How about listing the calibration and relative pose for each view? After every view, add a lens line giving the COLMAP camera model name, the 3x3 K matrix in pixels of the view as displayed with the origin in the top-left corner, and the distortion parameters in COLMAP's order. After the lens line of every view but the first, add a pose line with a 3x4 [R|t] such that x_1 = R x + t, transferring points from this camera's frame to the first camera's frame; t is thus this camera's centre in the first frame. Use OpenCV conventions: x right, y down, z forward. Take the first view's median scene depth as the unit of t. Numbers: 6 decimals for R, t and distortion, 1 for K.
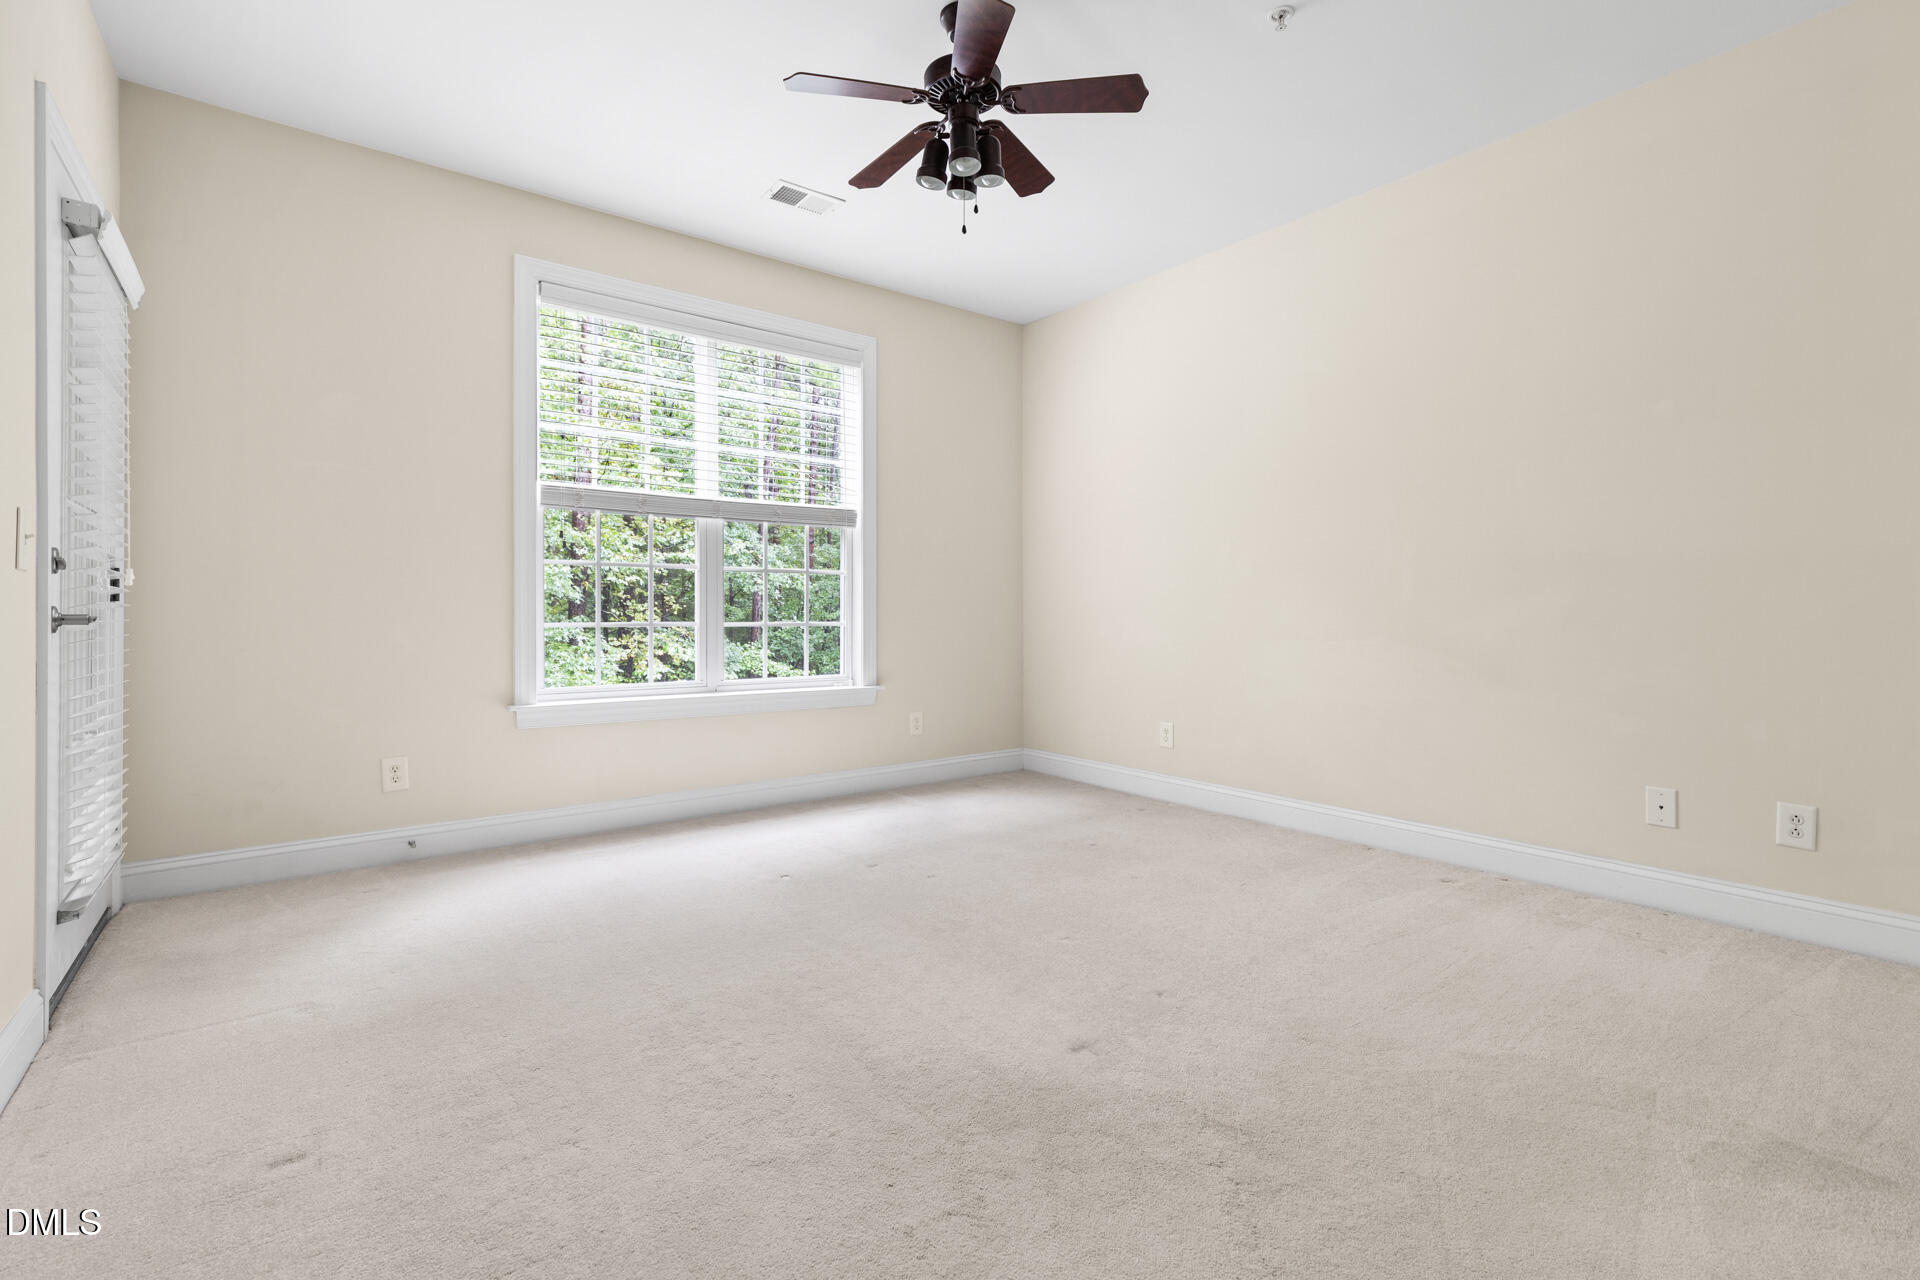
lens RADIAL K [[847.4, 0, 957.1], [0, 847.4, 632.7], [0, 0, 1]] dist [0.004975, 0.000224]
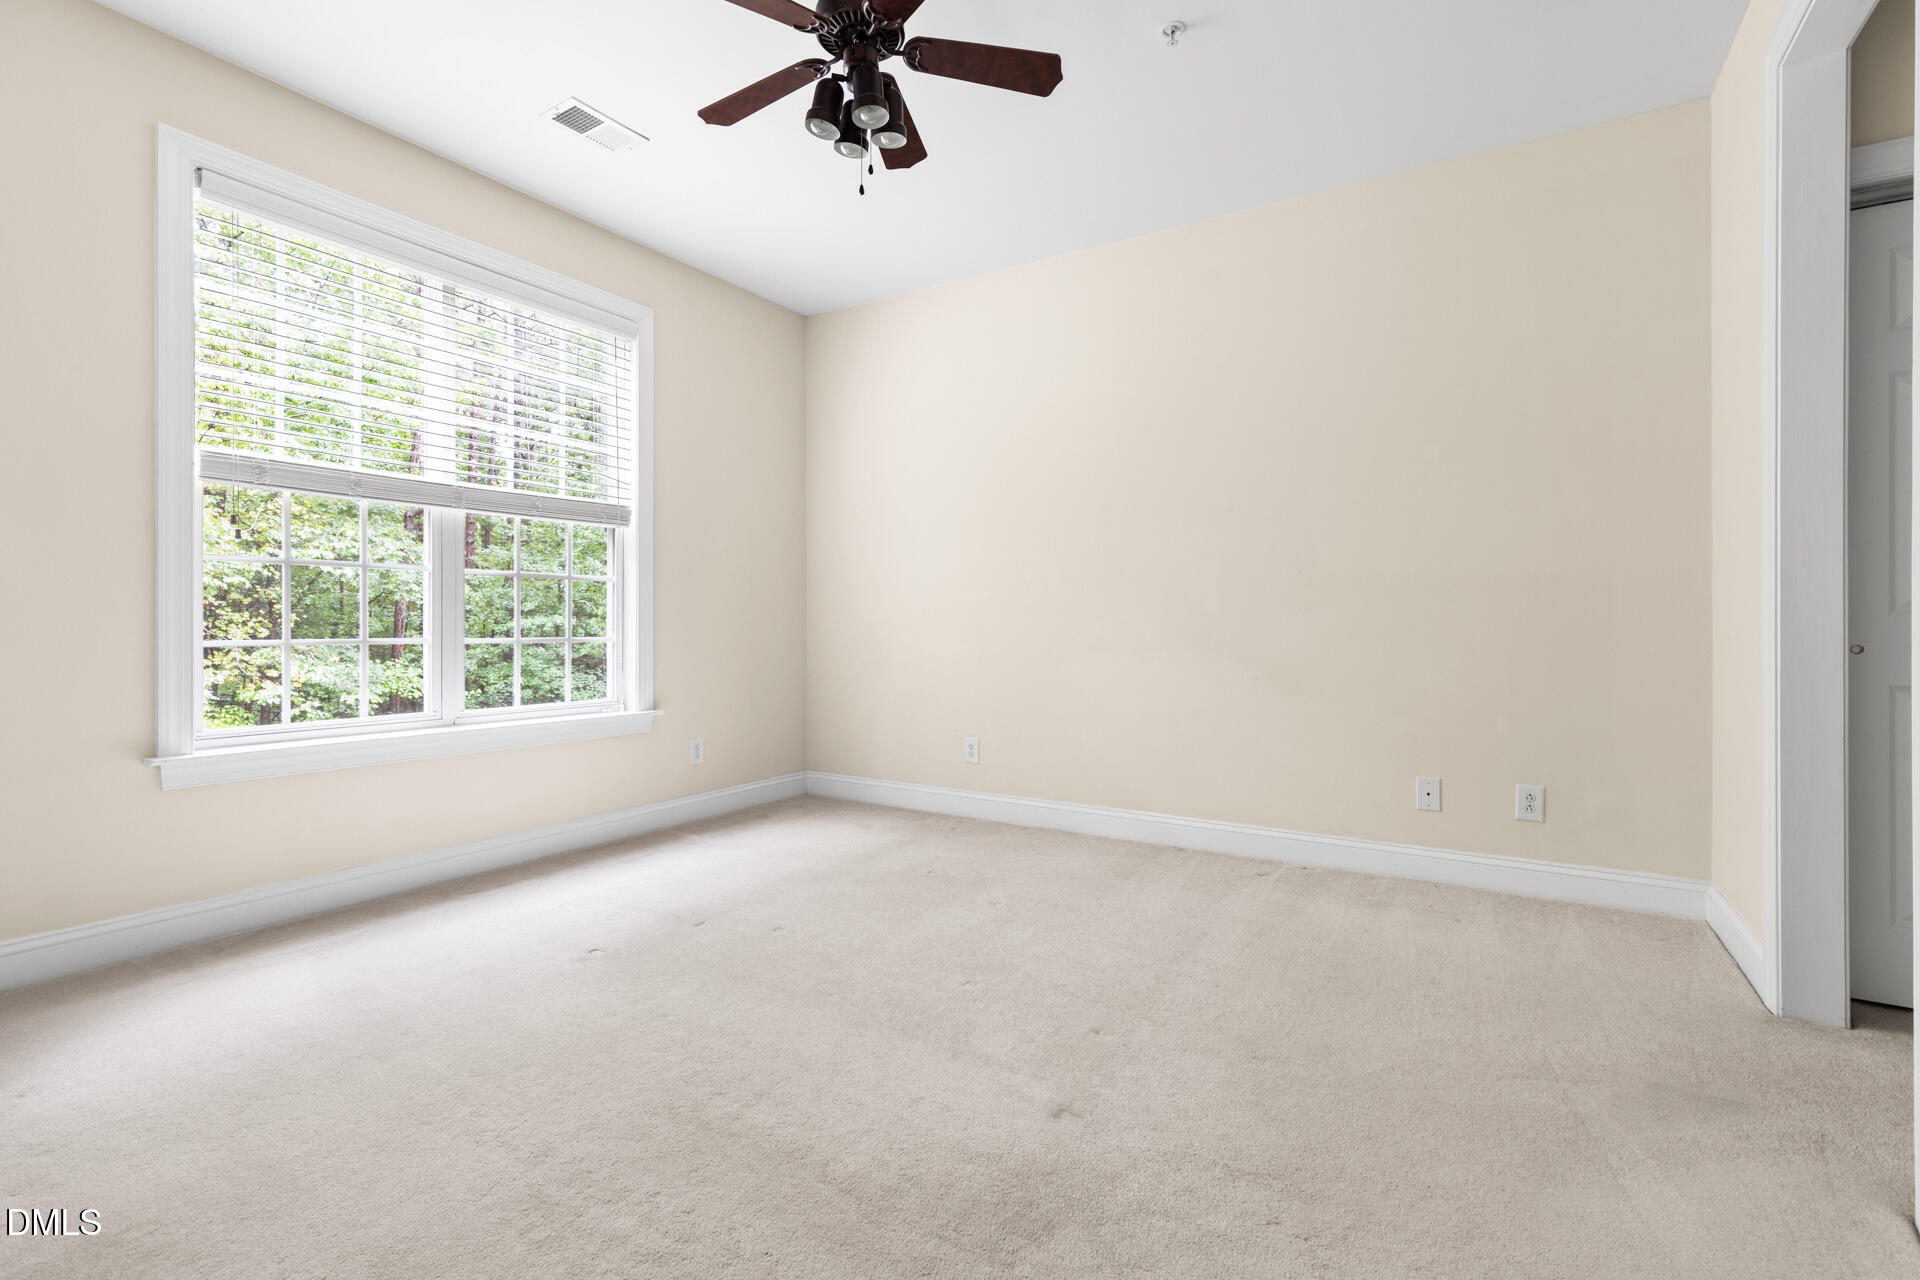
lens RADIAL K [[858.5, 0, 960.0], [0, 858.5, 640.0], [0, 0, 1]] dist [0.004932, 0.000079]
pose [[0.940050, -0.006707, 0.340971, -0.146169], [0.008284, 0.999961, -0.003171, -0.005502], [-0.340937, 0.005806, 0.940068, 0.097850]]
